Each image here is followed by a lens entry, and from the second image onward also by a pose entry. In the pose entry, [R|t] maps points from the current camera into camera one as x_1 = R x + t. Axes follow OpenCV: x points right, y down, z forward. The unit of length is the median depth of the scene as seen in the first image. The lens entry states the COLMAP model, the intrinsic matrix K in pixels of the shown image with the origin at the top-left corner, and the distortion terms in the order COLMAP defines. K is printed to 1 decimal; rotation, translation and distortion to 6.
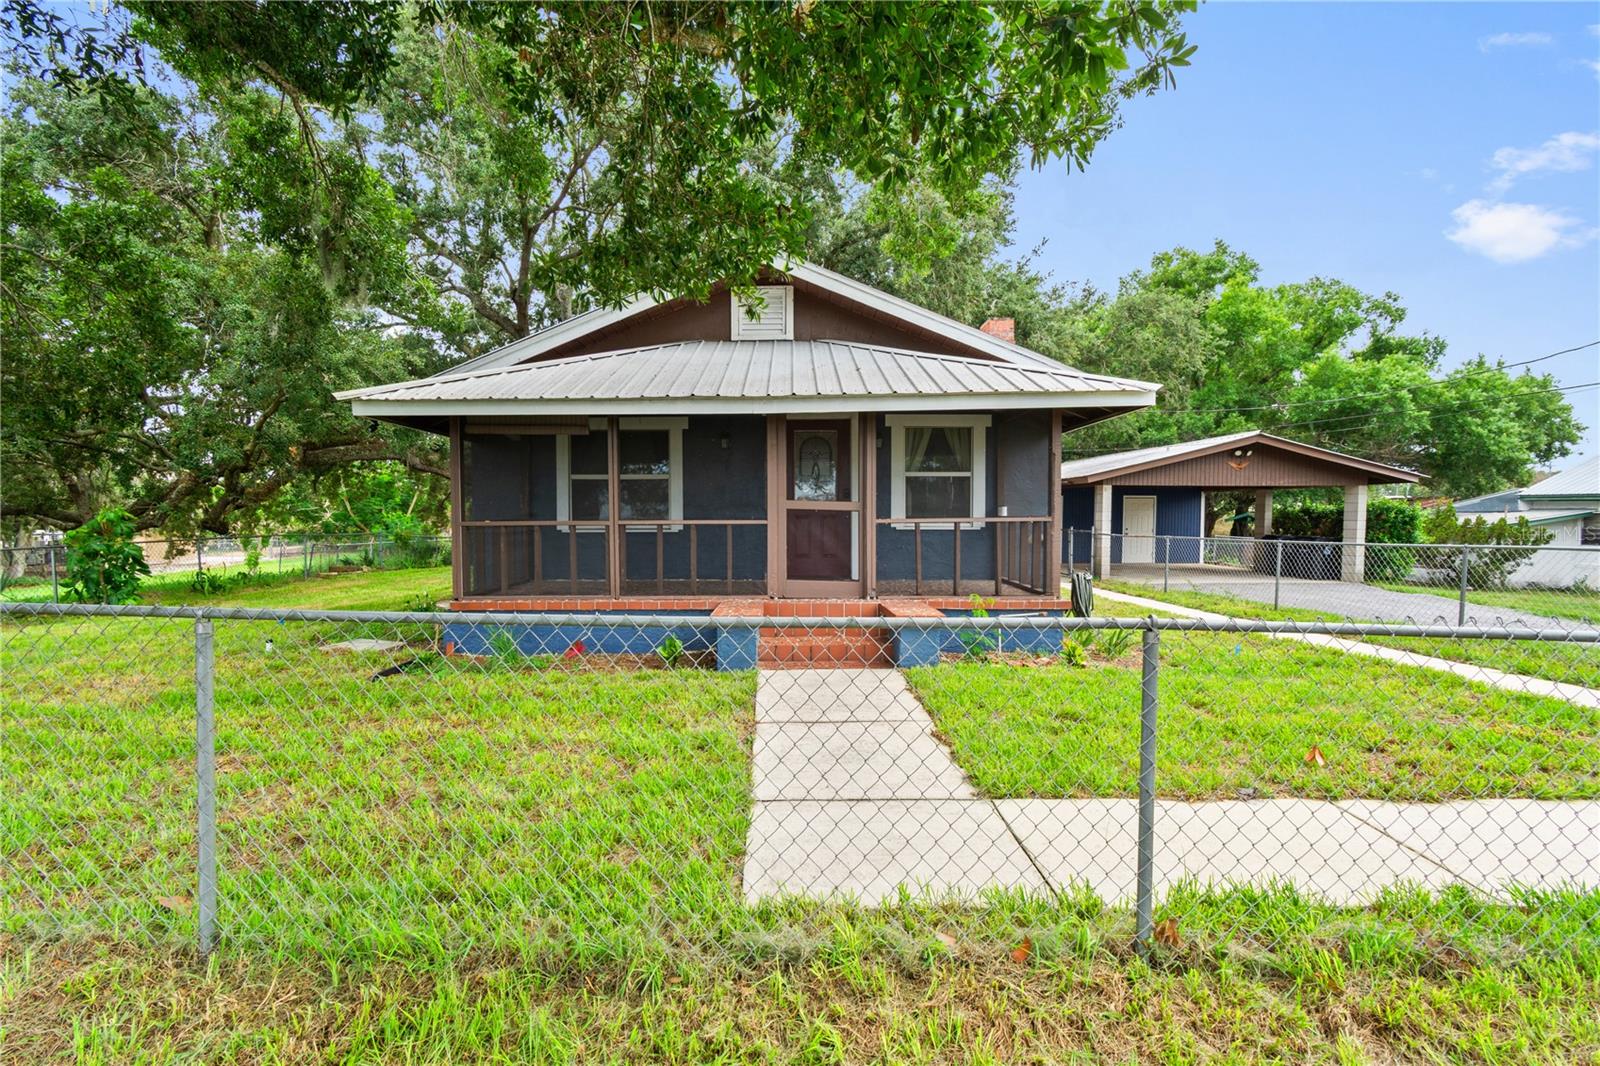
lens RADIAL K [[706.1, 0, 792.5], [0, 706.1, 542.1], [0, 0, 1]] dist [-0.000607, -0.000947]
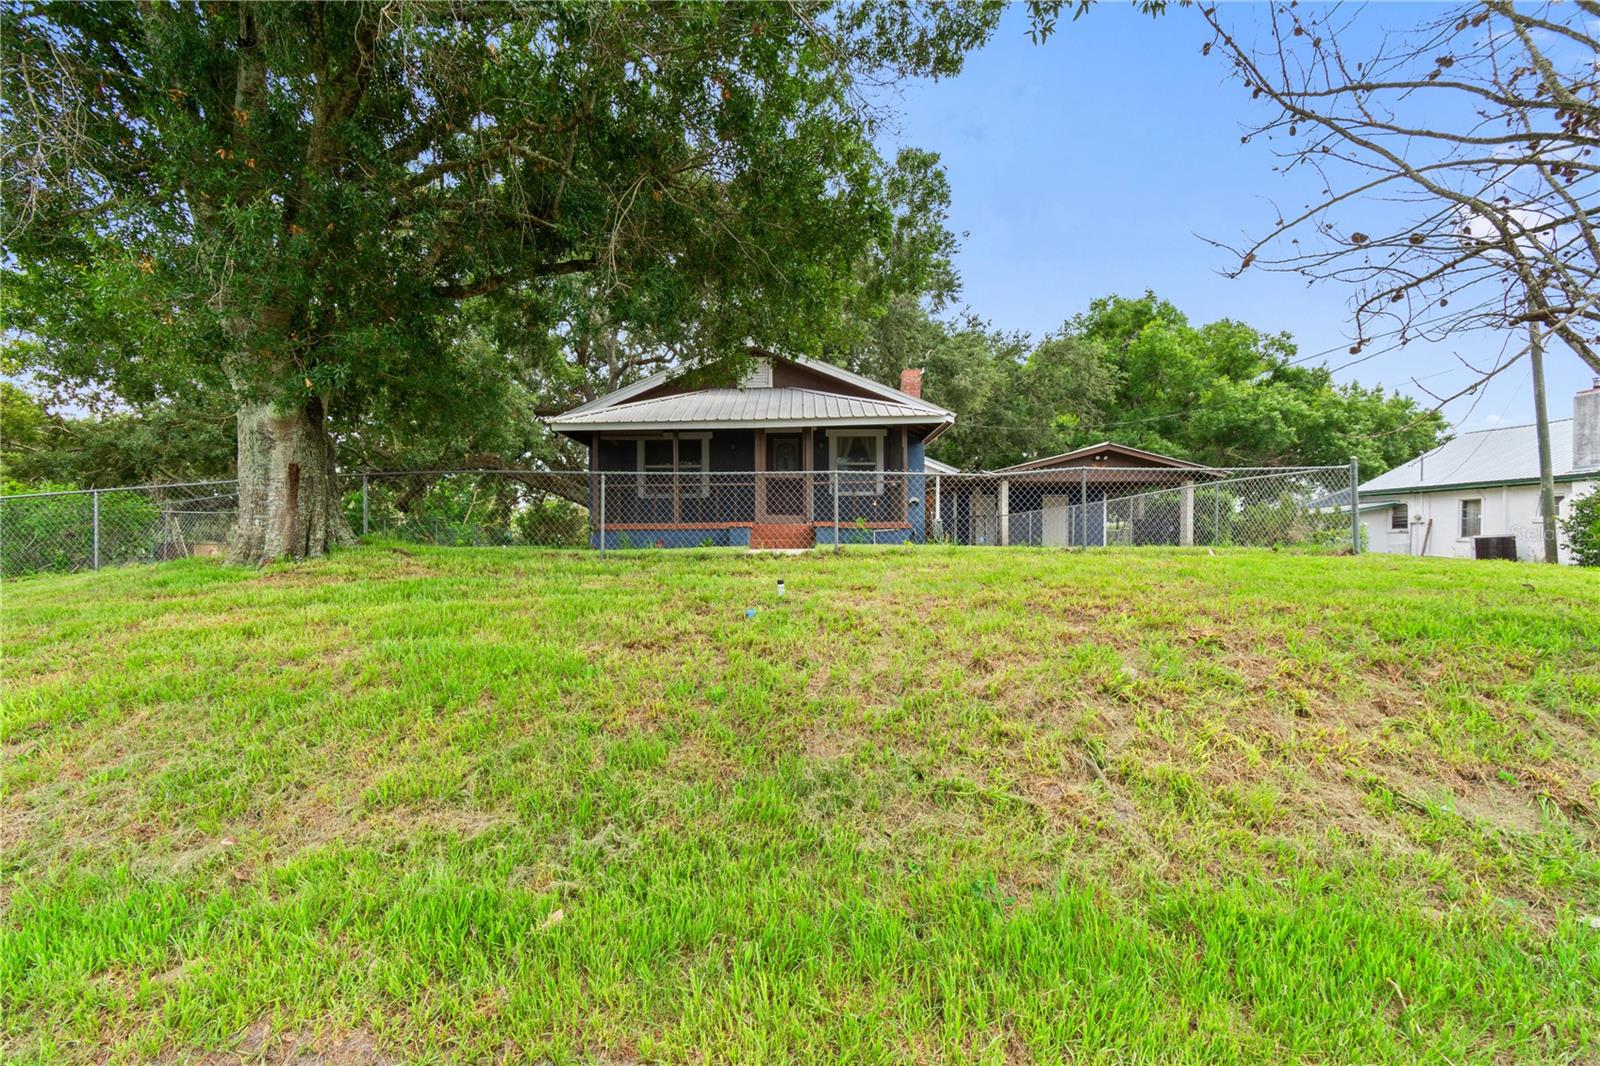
lens RADIAL K [[706.1, 0, 792.5], [0, 706.1, 542.1], [0, 0, 1]] dist [-0.000607, -0.000947]
pose [[0.999834, -0.005162, -0.017459, 0.027617], [0.004560, 0.999400, -0.034344, 0.056289], [0.017626, 0.034259, 0.999258, -0.262737]]
